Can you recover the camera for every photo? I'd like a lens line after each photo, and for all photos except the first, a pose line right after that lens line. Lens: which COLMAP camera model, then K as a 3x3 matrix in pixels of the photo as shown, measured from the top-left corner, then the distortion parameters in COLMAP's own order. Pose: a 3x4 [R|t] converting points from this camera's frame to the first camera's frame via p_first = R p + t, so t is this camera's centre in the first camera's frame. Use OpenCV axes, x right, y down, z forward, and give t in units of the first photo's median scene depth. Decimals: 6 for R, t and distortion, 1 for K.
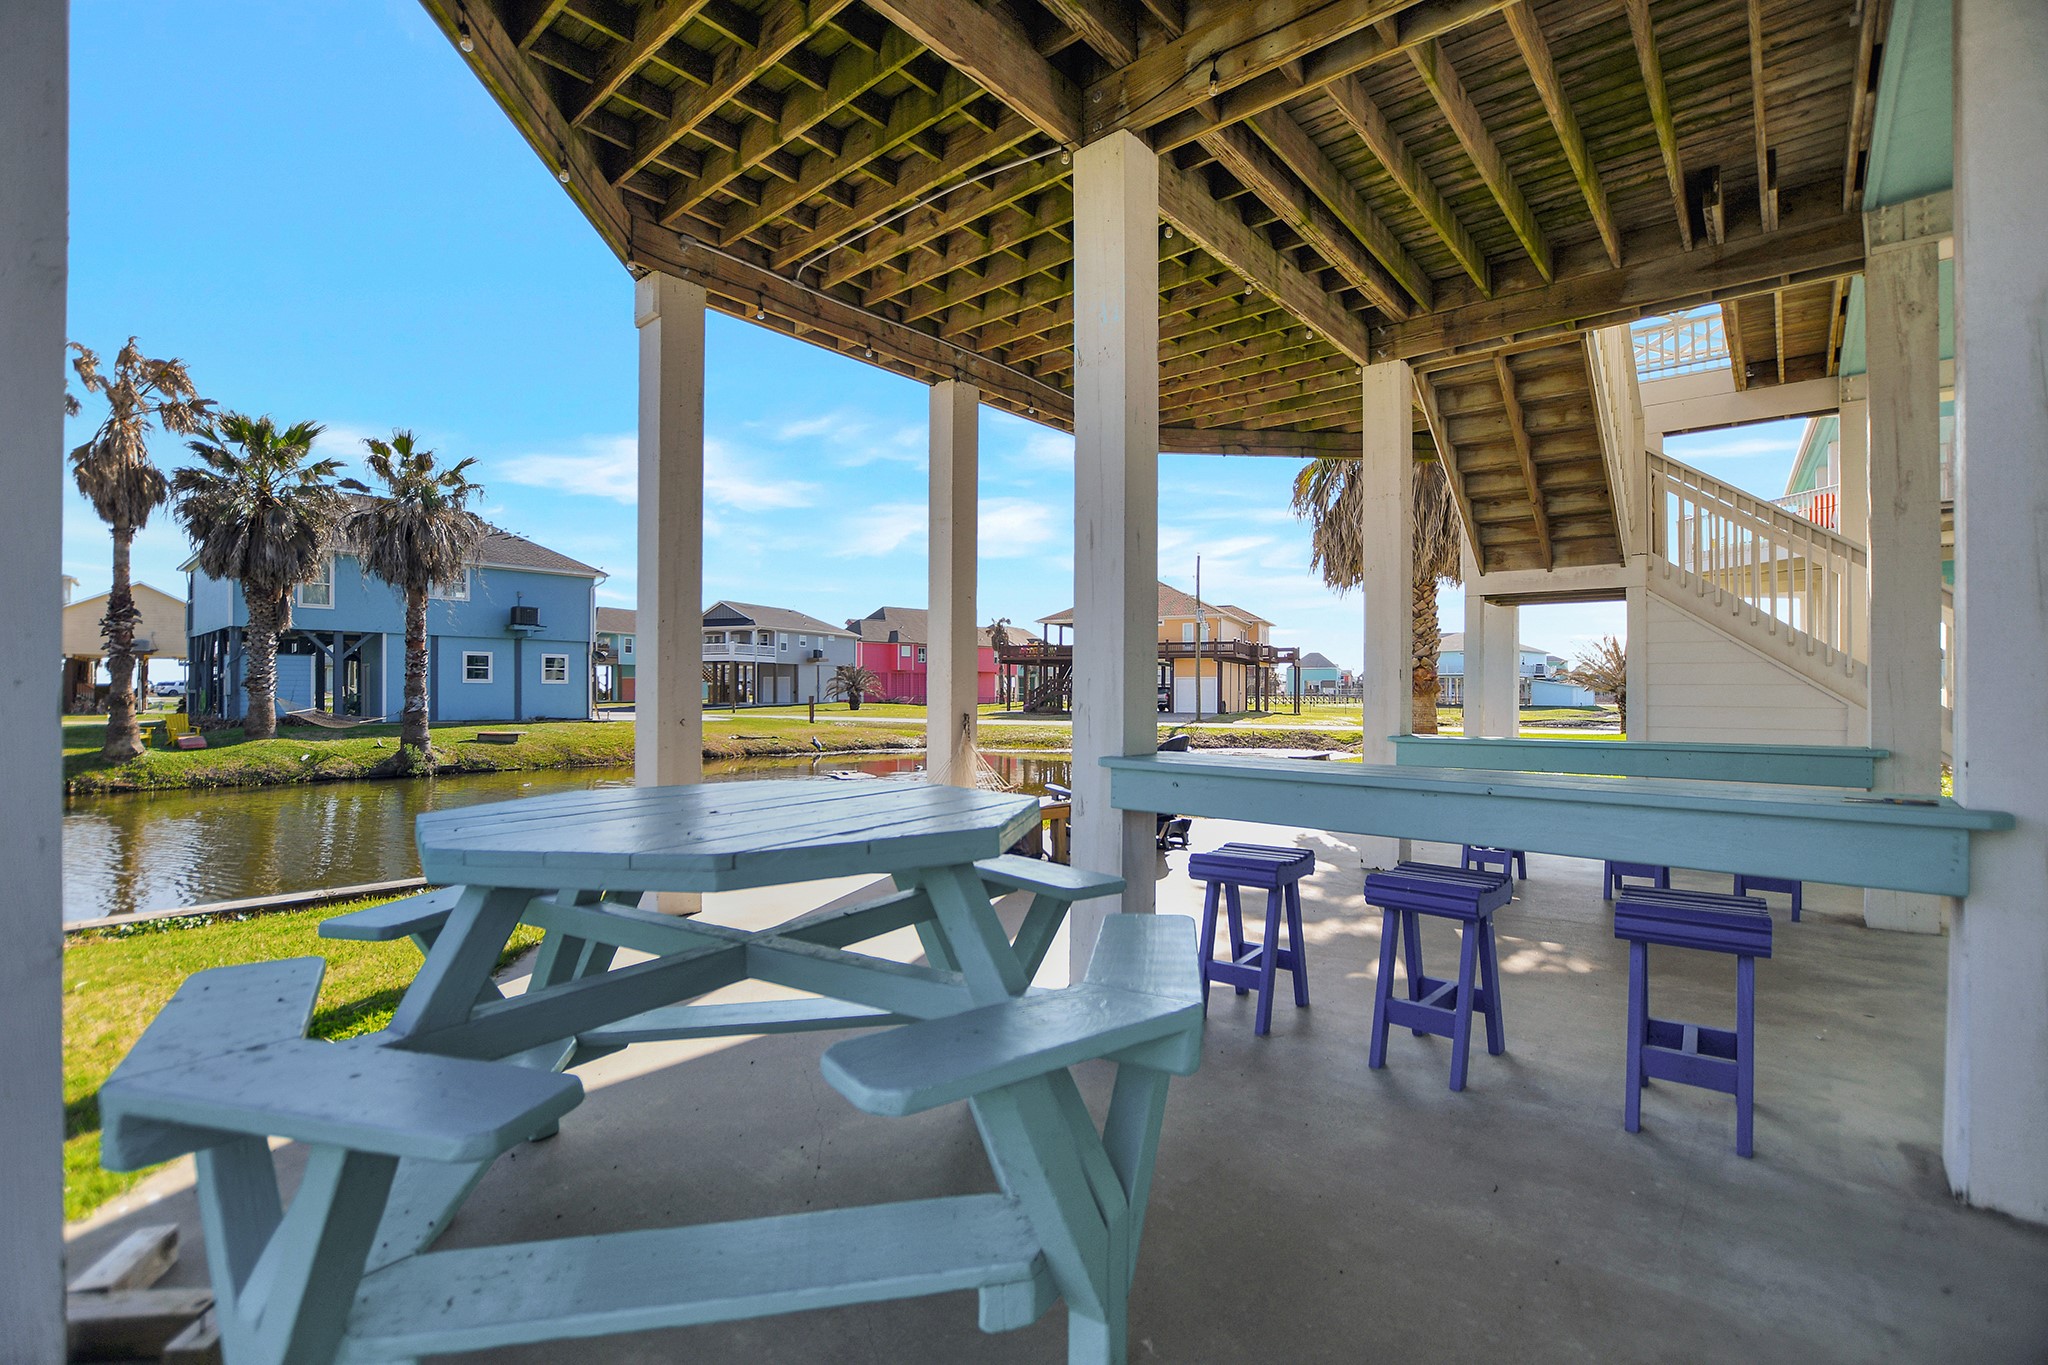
lens RADIAL K [[903.7, 0, 1018.0], [0, 903.7, 683.4], [0, 0, 1]] dist [-0.026608, 0.000241]
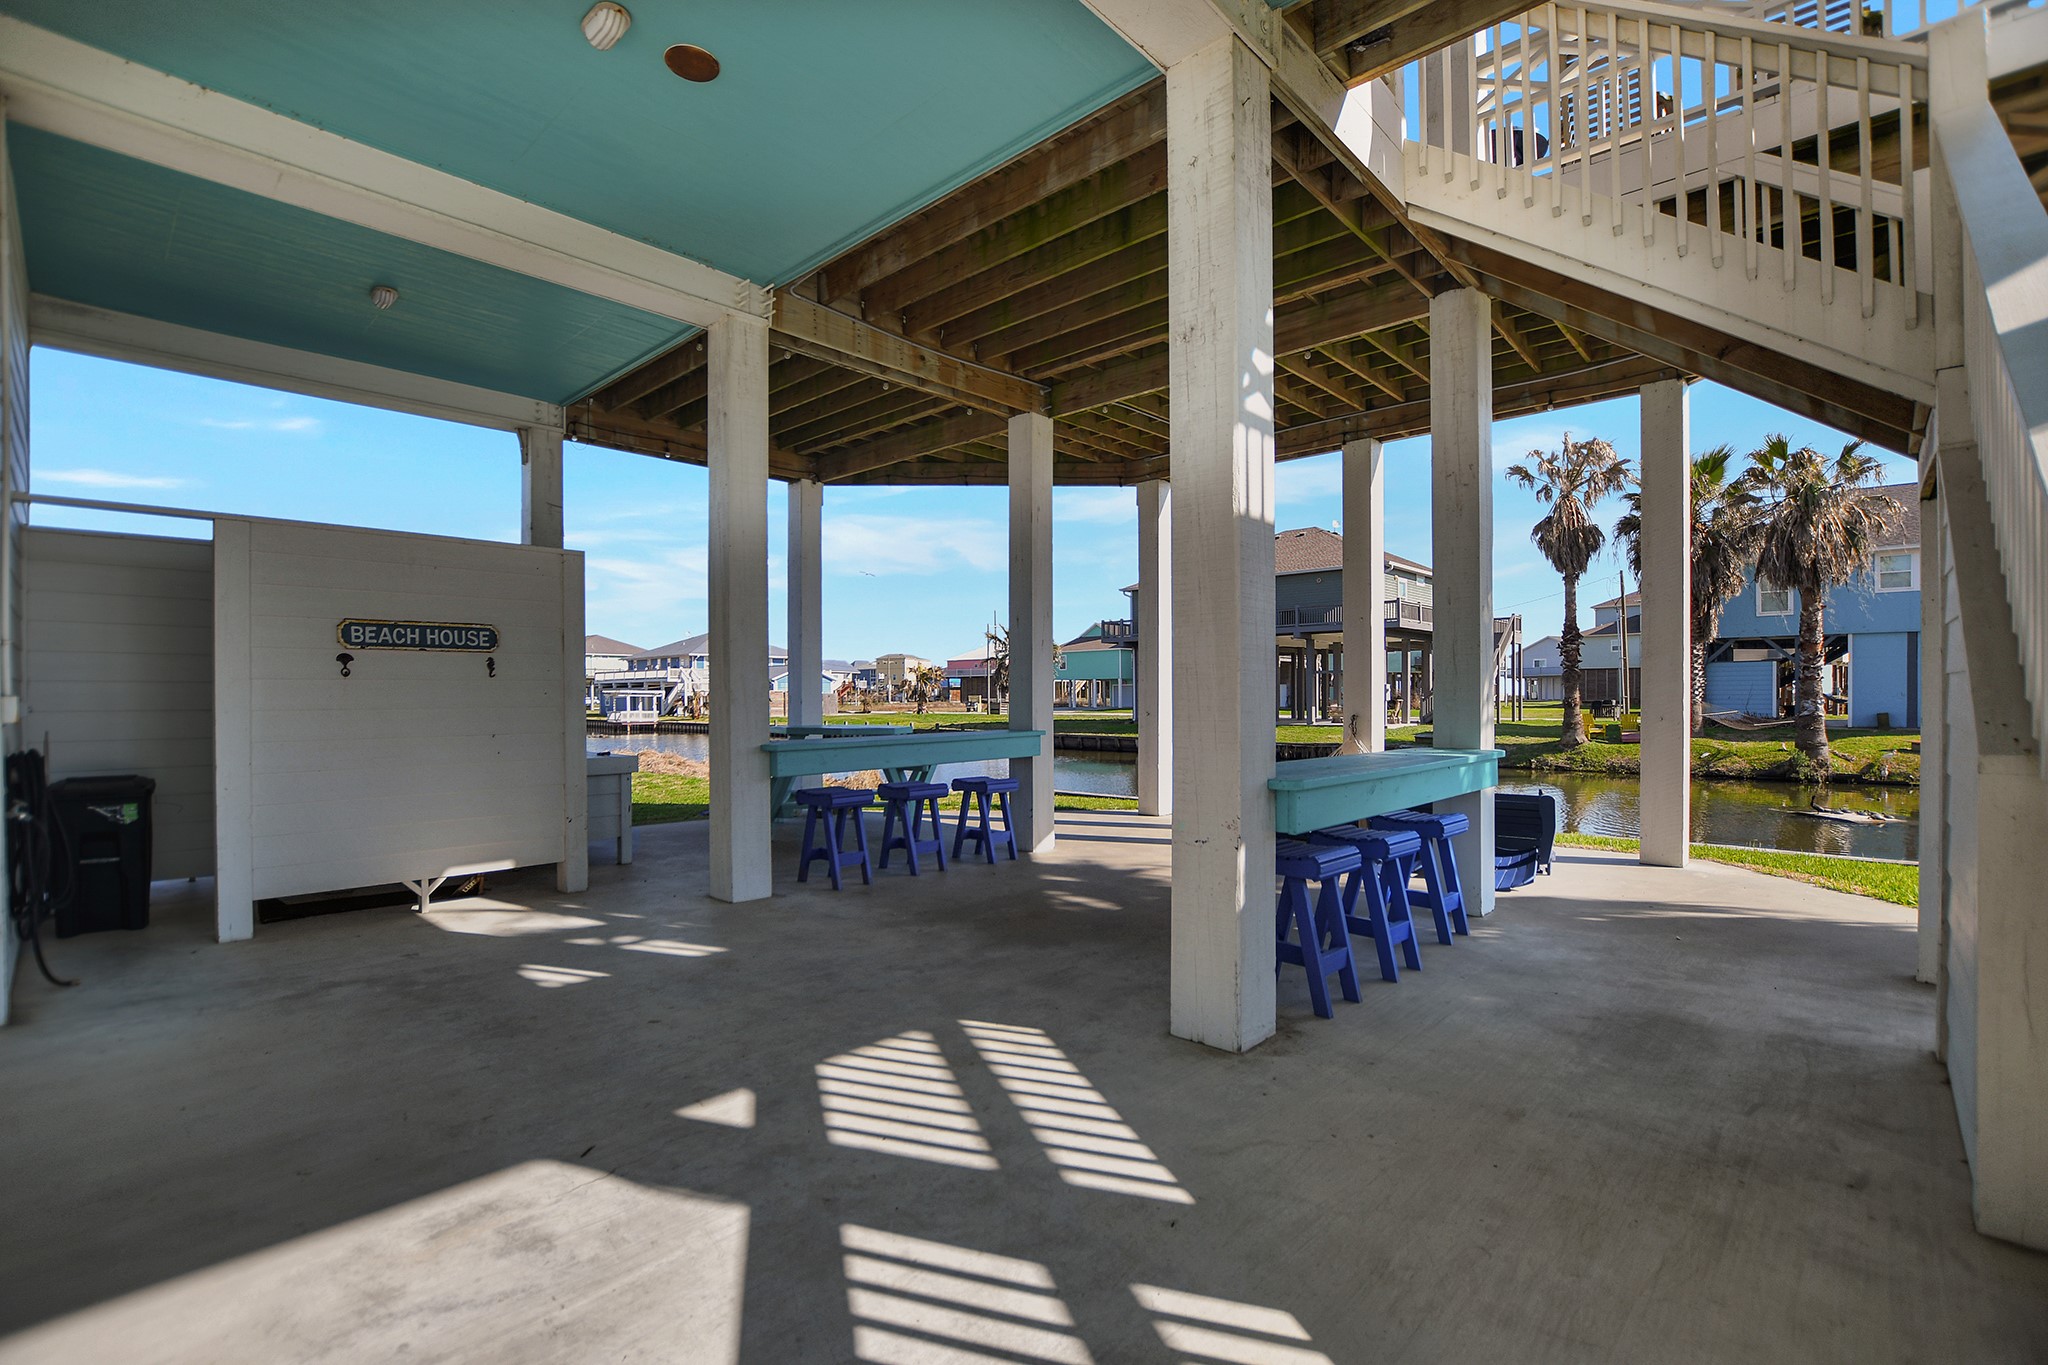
lens RADIAL K [[903.7, 0, 1018.0], [0, 903.7, 683.4], [0, 0, 1]] dist [-0.026608, 0.000241]
pose [[-0.016069, -0.017518, -0.999717, 0.326219], [0.013715, 0.999749, -0.017739, 0.001694], [0.999777, -0.013996, -0.015825, 0.160322]]
